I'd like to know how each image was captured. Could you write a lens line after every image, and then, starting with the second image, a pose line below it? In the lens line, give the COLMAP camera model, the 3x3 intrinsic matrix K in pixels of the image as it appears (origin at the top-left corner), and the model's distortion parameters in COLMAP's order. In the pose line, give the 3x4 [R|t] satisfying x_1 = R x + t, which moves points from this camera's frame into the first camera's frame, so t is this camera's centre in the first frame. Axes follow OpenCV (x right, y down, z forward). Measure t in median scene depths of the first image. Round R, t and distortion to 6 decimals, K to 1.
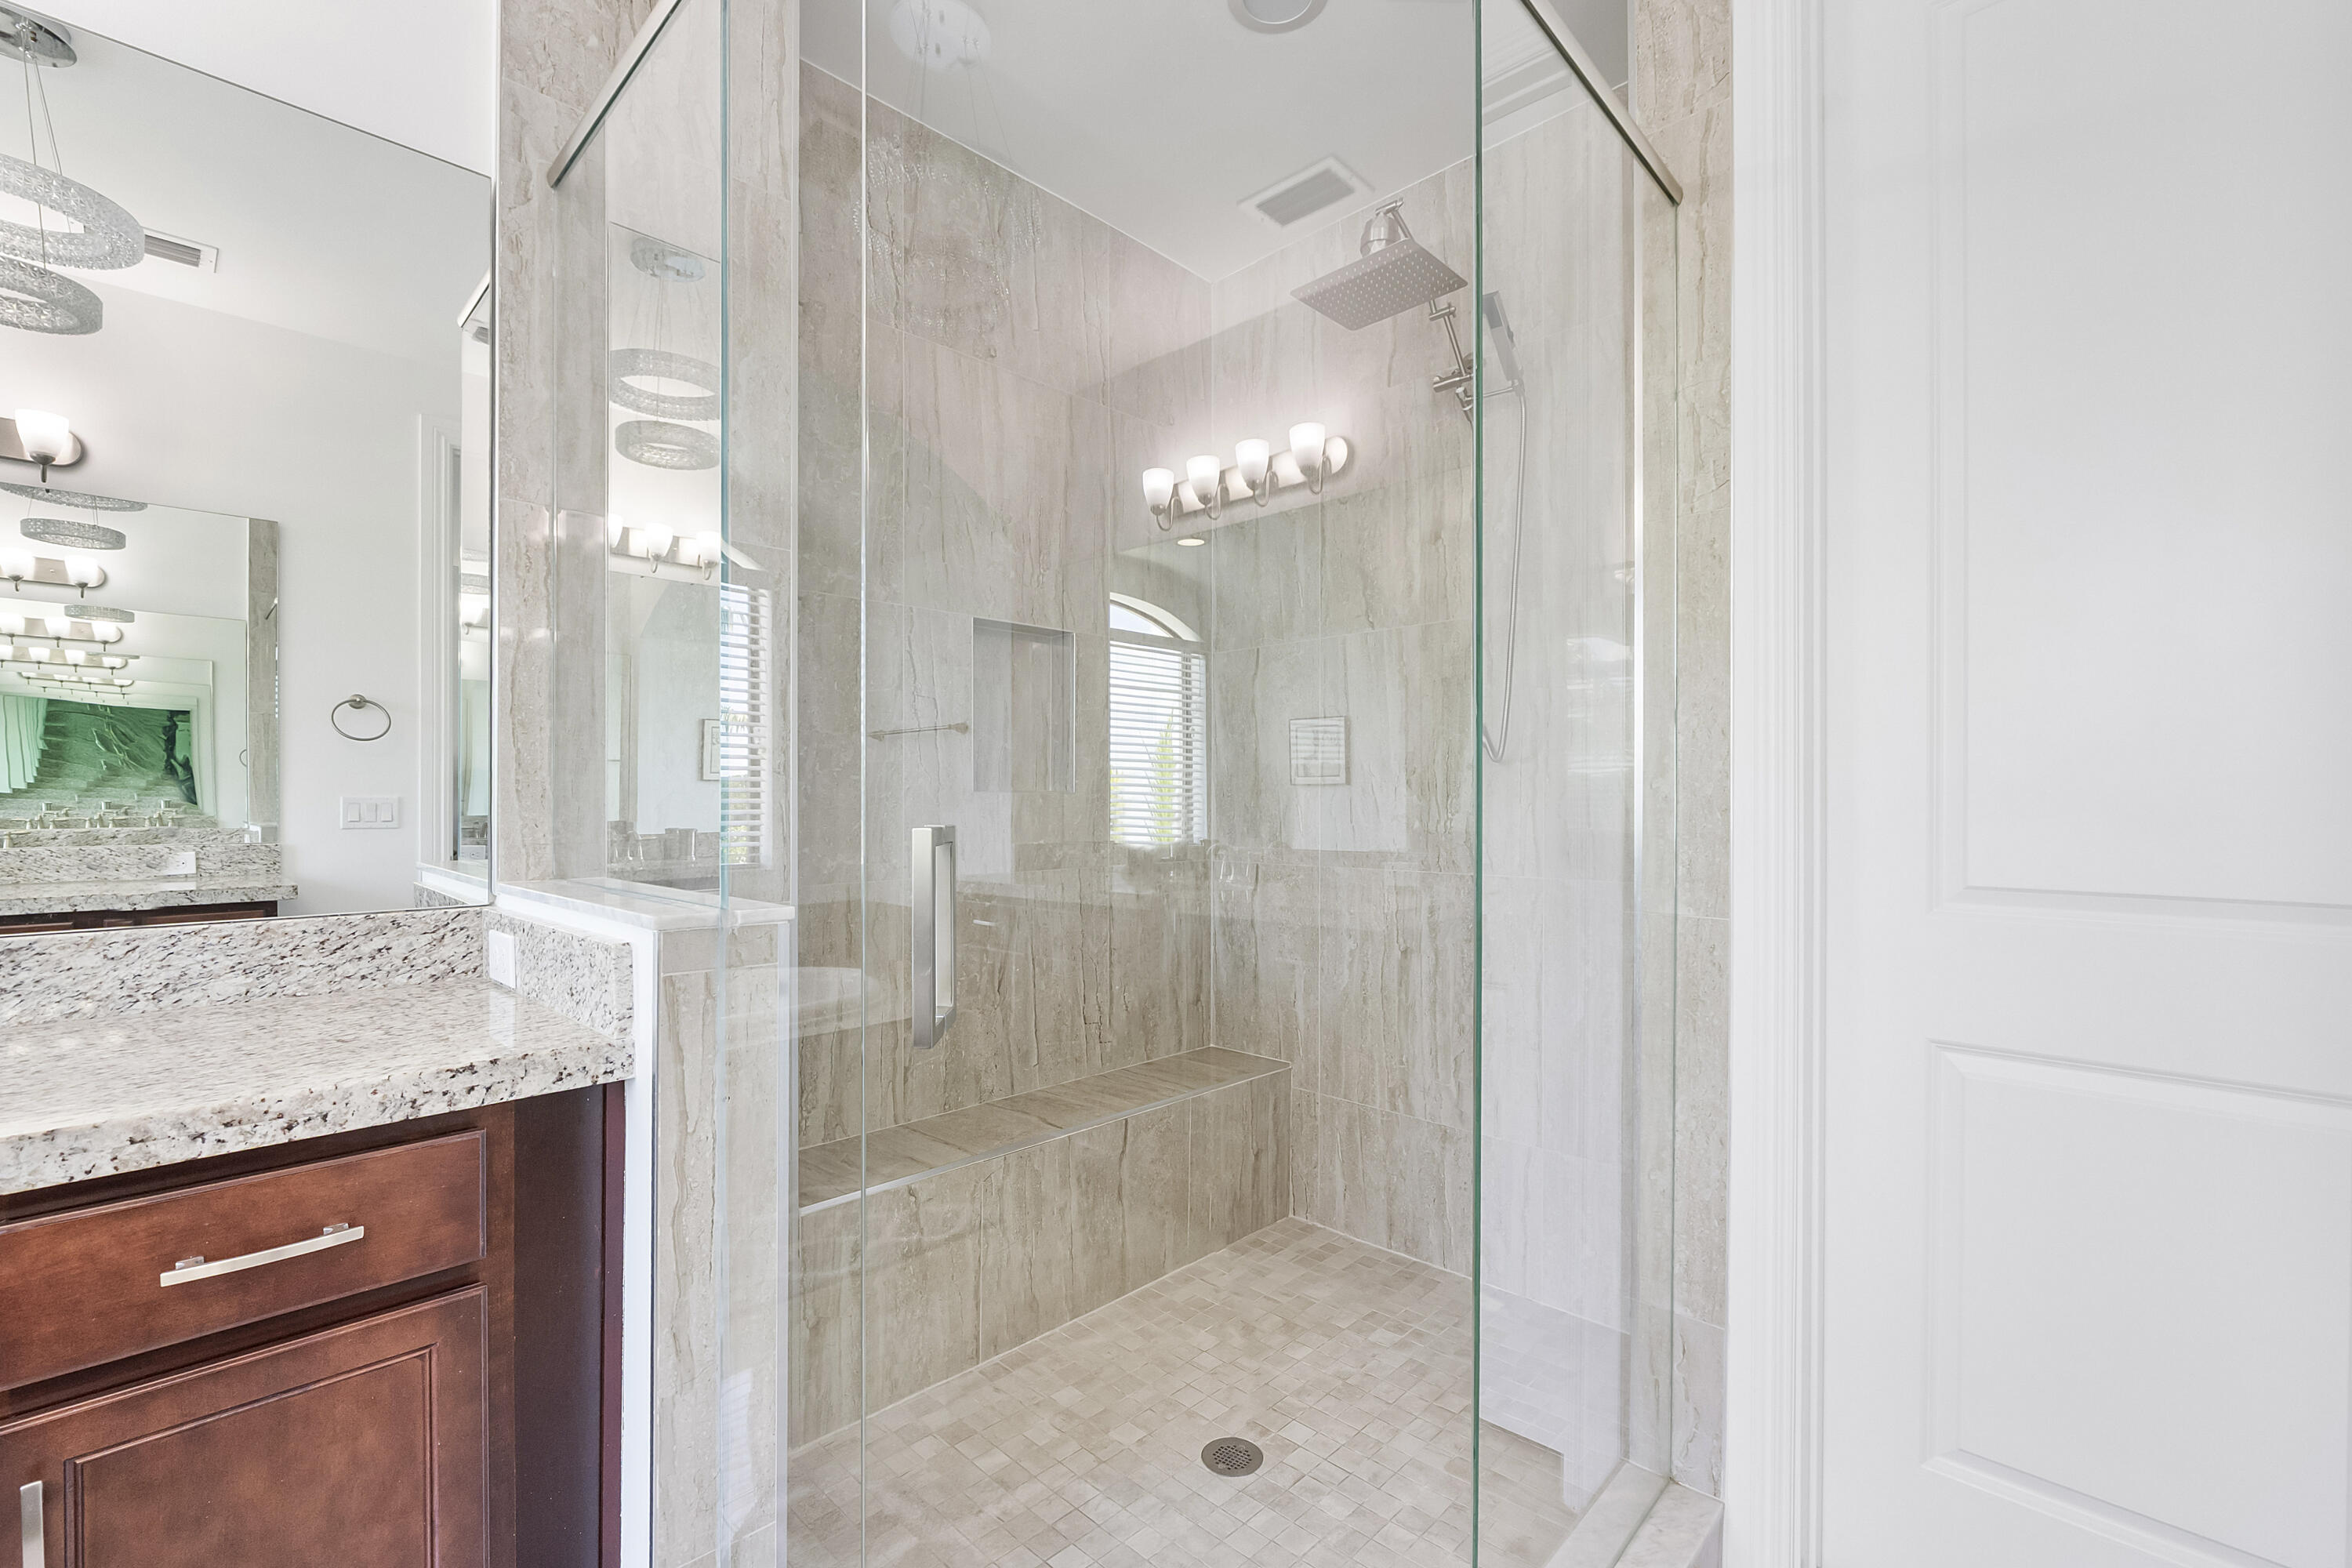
lens RADIAL K [[1001.8, 0, 1180.7], [0, 1001.8, 786.2], [0, 0, 1]] dist [-0.010793, 0.000507]
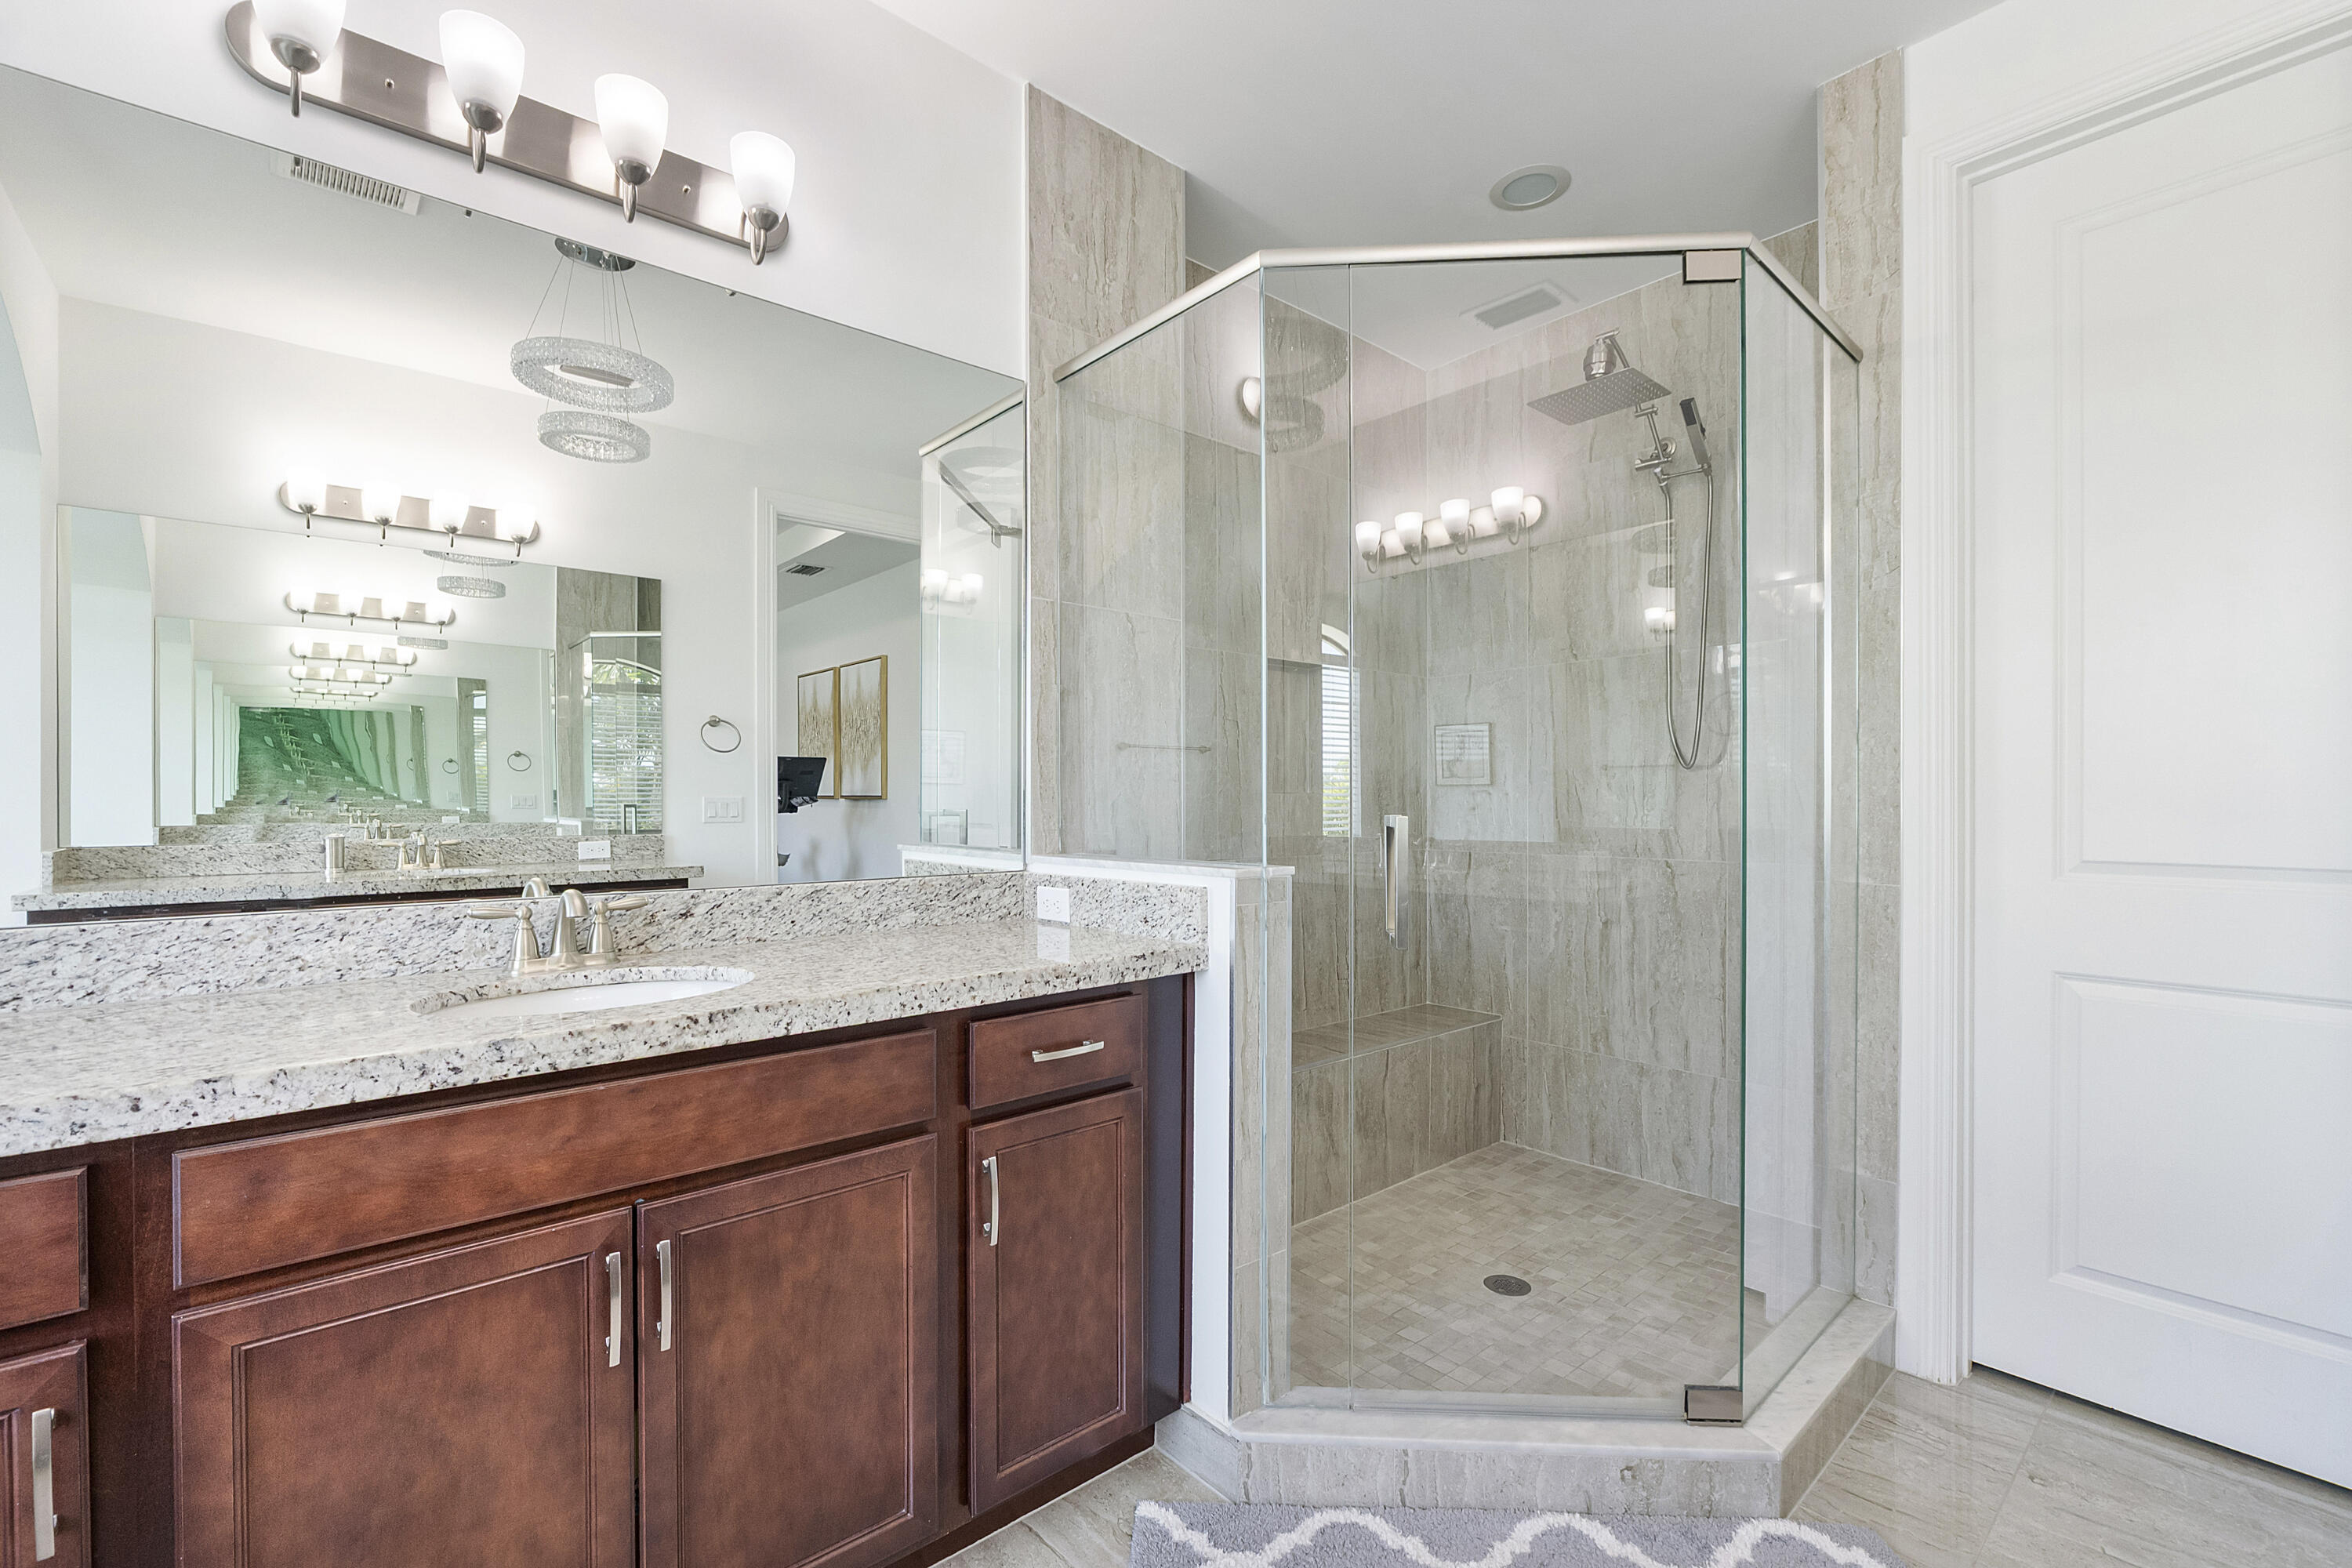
lens RADIAL K [[1006.0, 0, 1177.2], [0, 1006.0, 789.3], [0, 0, 1]] dist [-0.010658, 0.000136]
pose [[0.996274, -0.001985, -0.086219, -0.289624], [0.002190, 0.999995, 0.002276, -0.004310], [0.086214, -0.002456, 0.996274, -0.410758]]
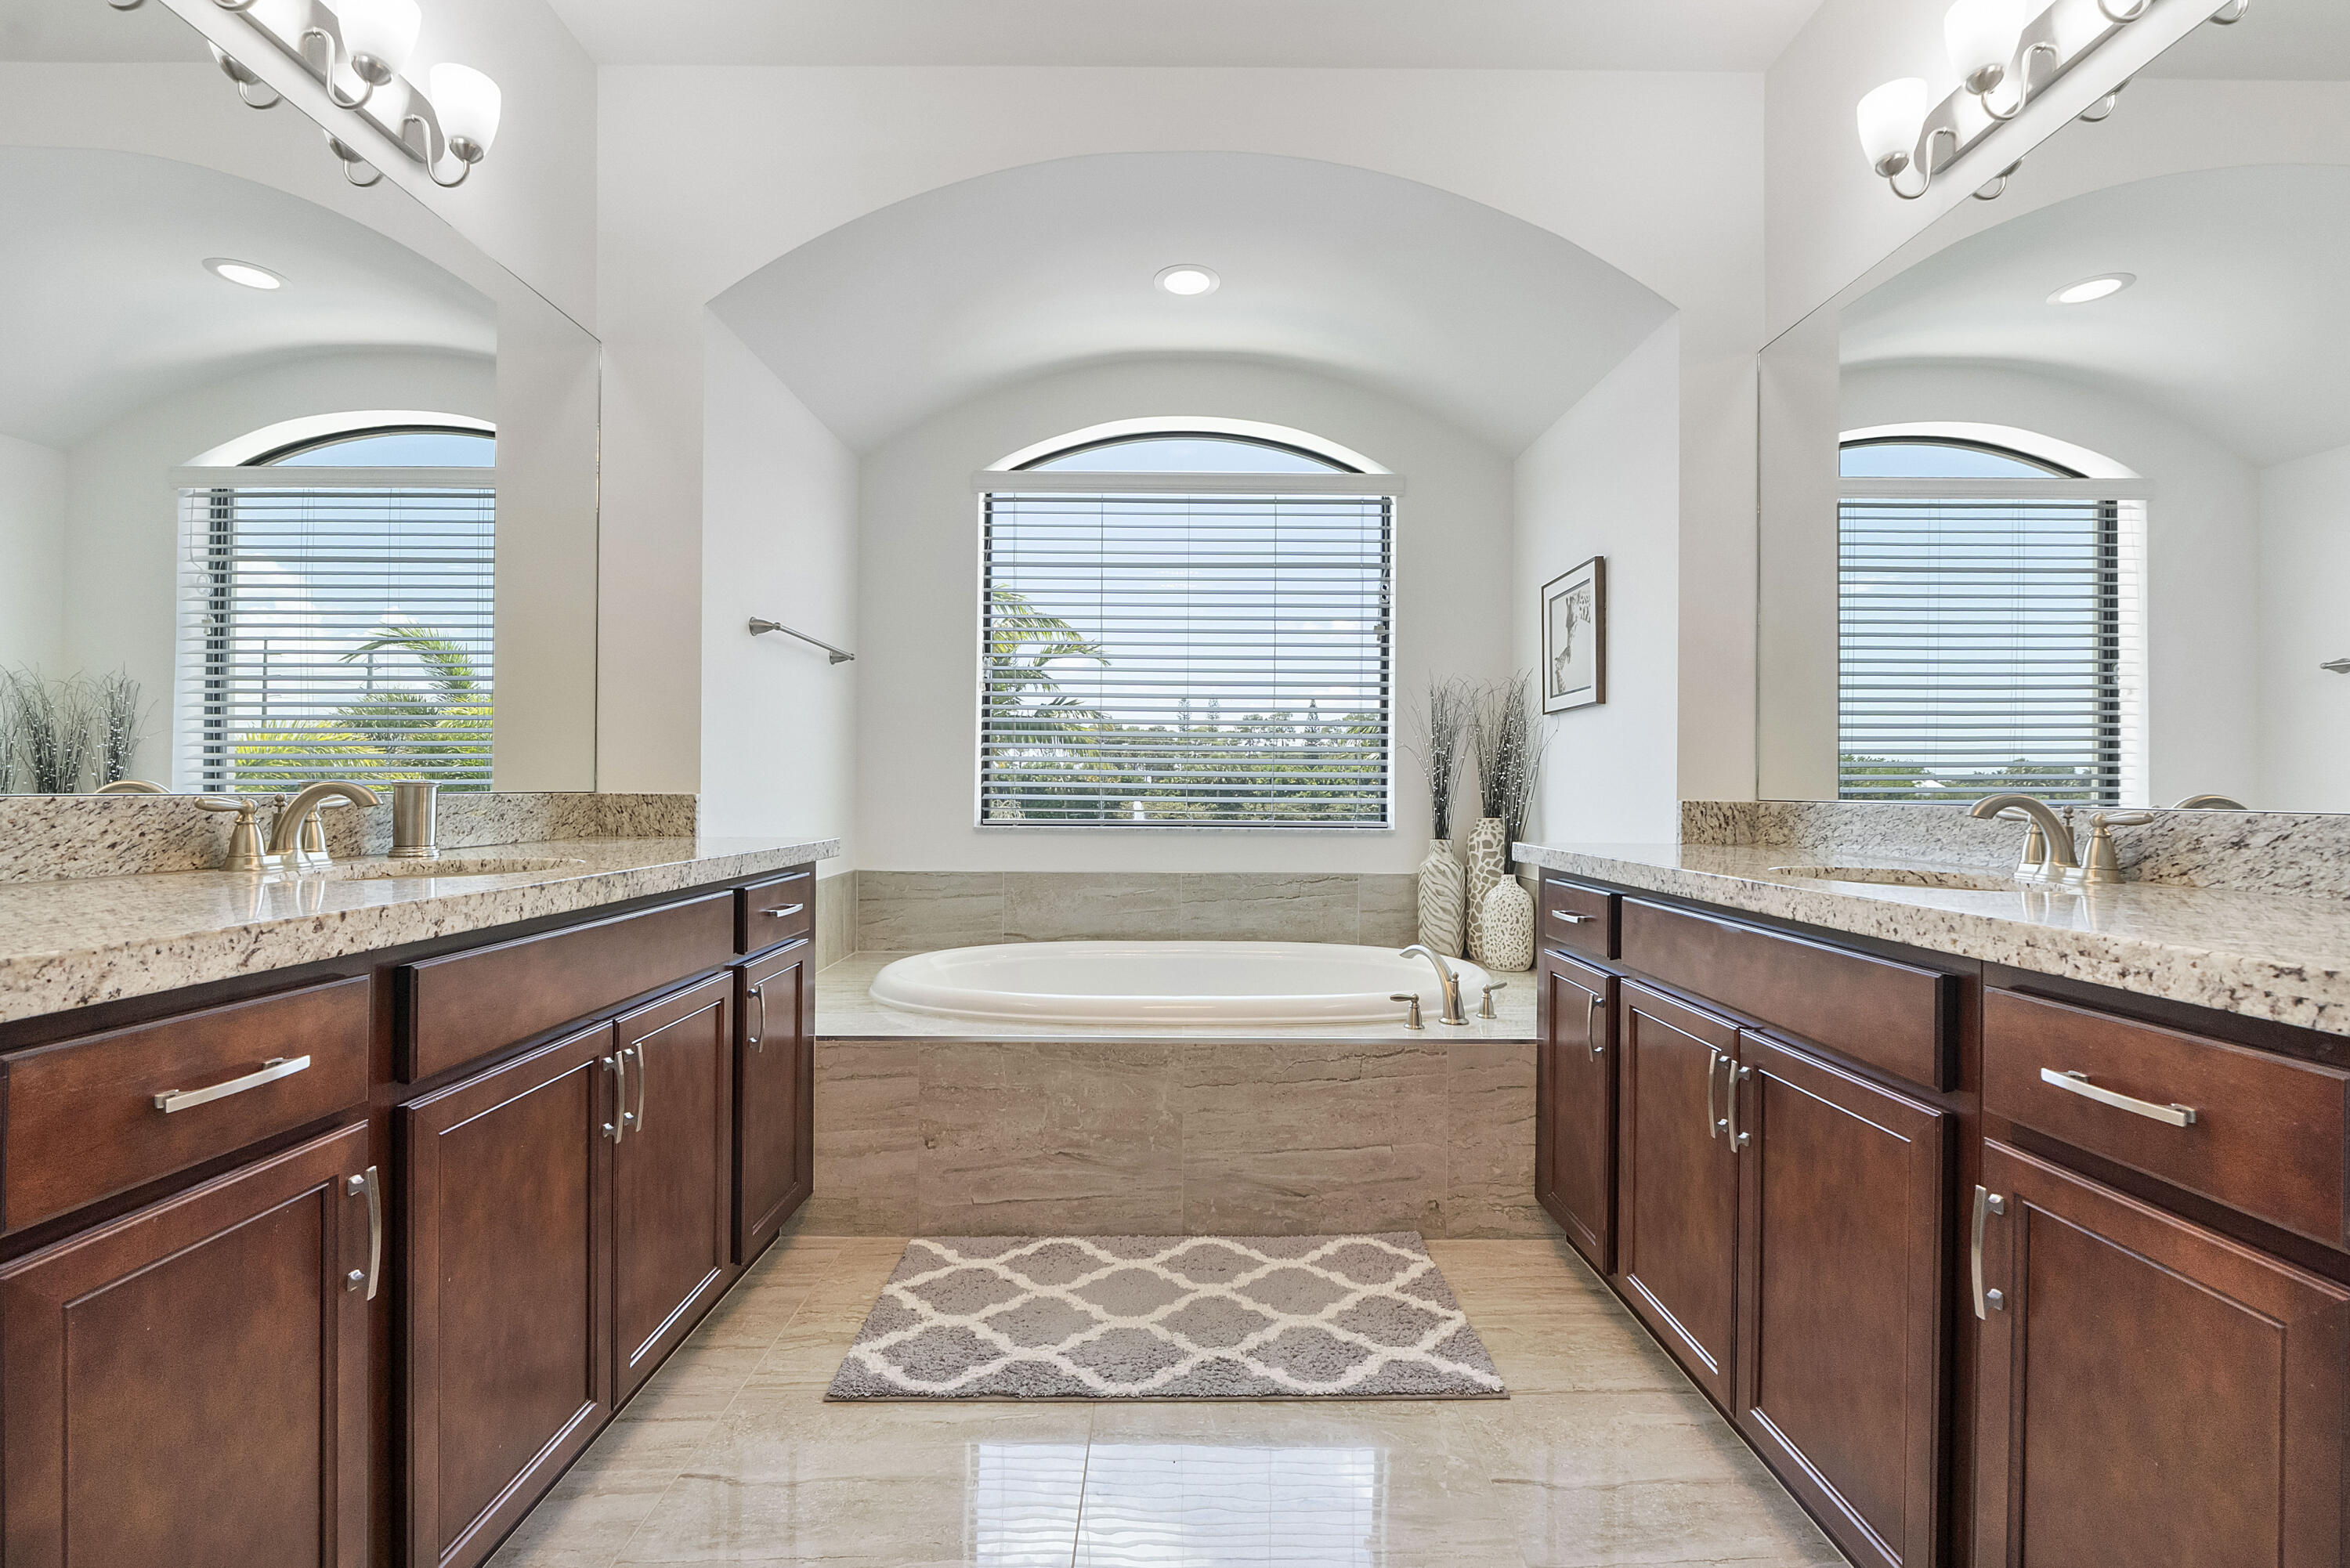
lens RADIAL K [[1005.0, 0, 1176.2], [0, 1005.0, 789.3], [0, 0, 1]] dist [-0.010658, 0.000136]
pose [[-0.713903, -0.002729, -0.700239, 0.227219], [-0.000332, 0.999994, -0.003558, 0.086136], [0.700244, -0.002308, -0.713900, 0.539555]]
